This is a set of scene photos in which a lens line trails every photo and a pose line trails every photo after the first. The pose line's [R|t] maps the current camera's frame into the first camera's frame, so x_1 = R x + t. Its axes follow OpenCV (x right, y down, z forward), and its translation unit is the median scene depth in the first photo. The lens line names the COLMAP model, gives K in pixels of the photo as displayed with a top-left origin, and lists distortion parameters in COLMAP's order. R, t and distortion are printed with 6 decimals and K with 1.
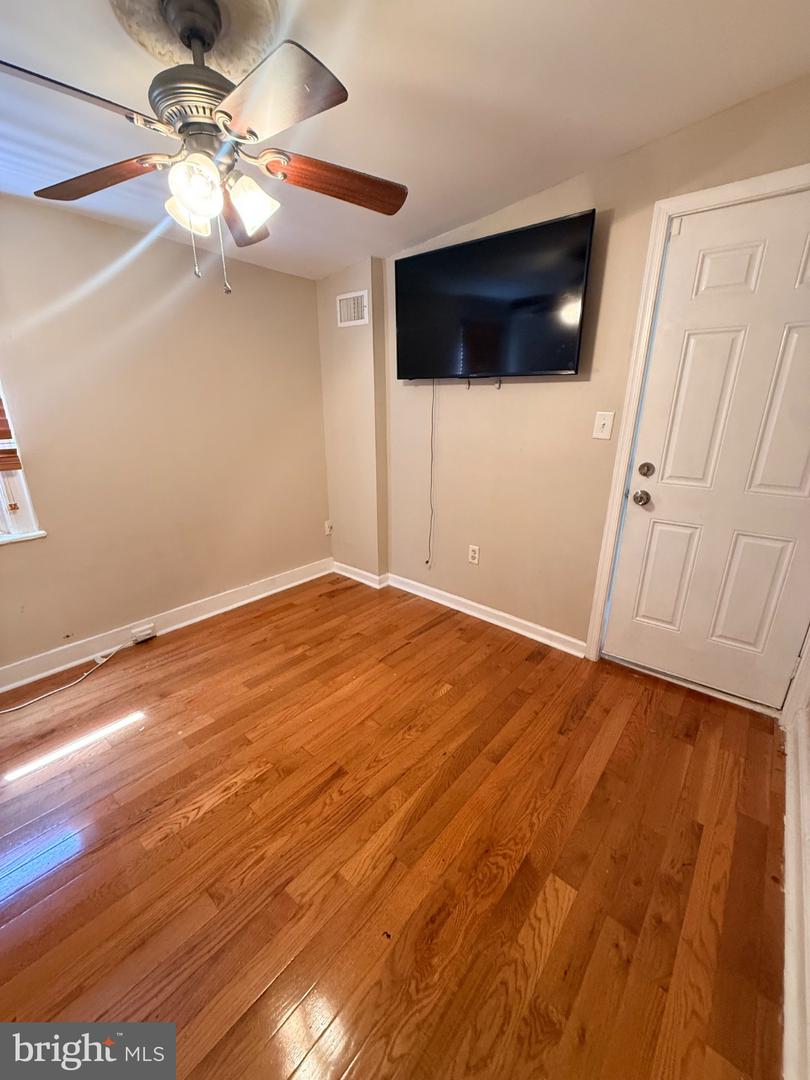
lens RADIAL K [[433.5, 0, 405.0], [0, 433.5, 540.0], [0, 0, 1]] dist [0.001306, 0.000030]
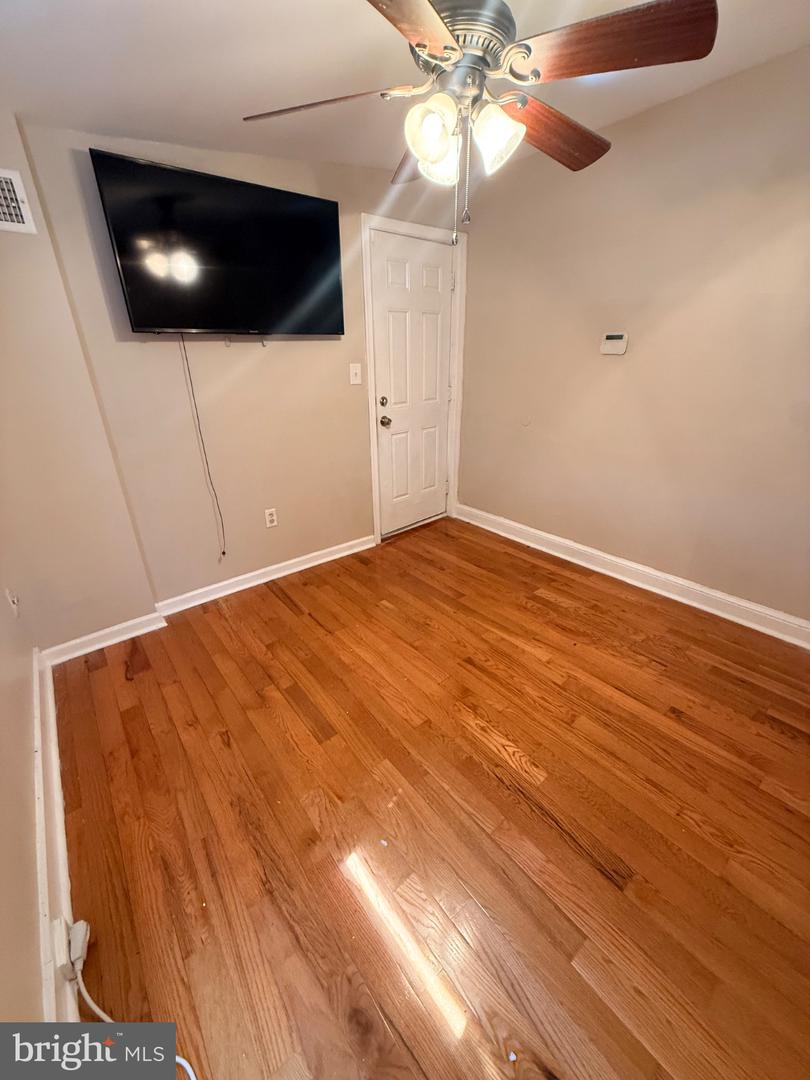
lens RADIAL K [[431.2, 0, 404.7], [0, 431.2, 543.6], [0, 0, 1]] dist [0.000296, -0.000007]
pose [[0.163604, -0.409005, 0.897746, -0.944082], [0.324927, 0.881572, 0.342422, -0.206654], [-0.931481, 0.235680, 0.277126, 0.600774]]
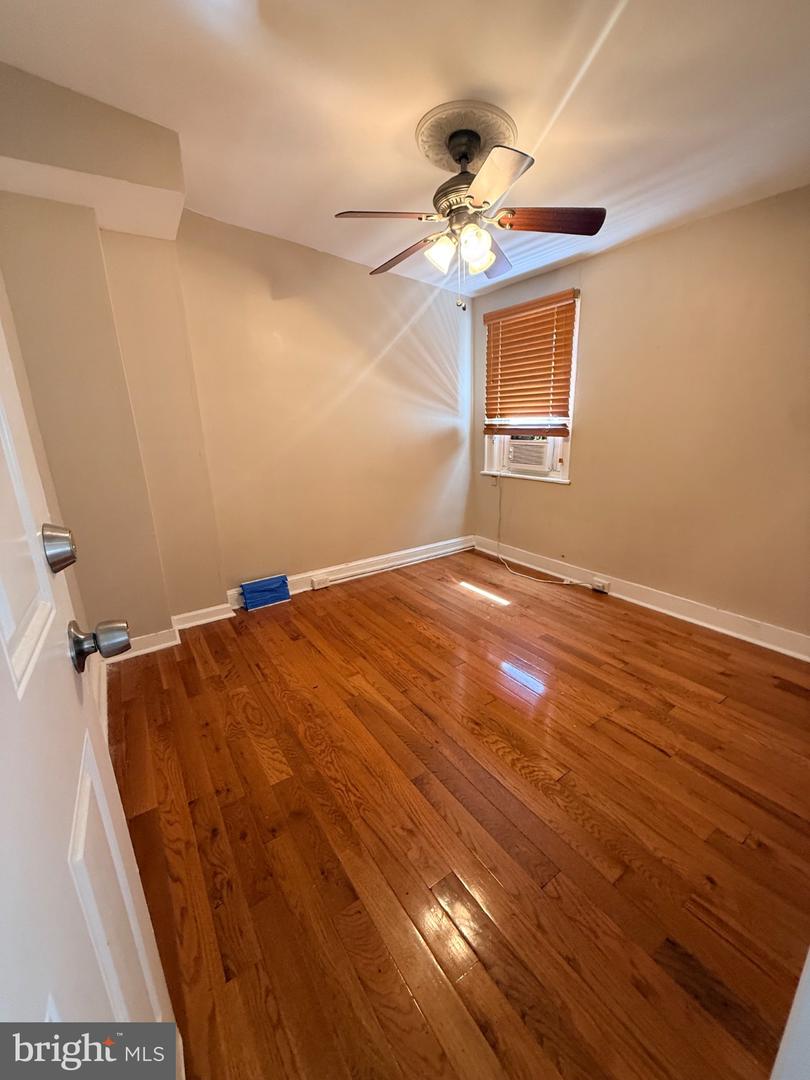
lens RADIAL K [[419.0, 0, 398.2], [0, 419.0, 533.7], [0, 0, 1]] dist [-0.000382, -0.000036]
pose [[-0.266308, 0.257711, -0.928798, 0.726929], [-0.277252, 0.902392, 0.329879, -0.173938], [0.923153, 0.345361, -0.168863, 0.778924]]
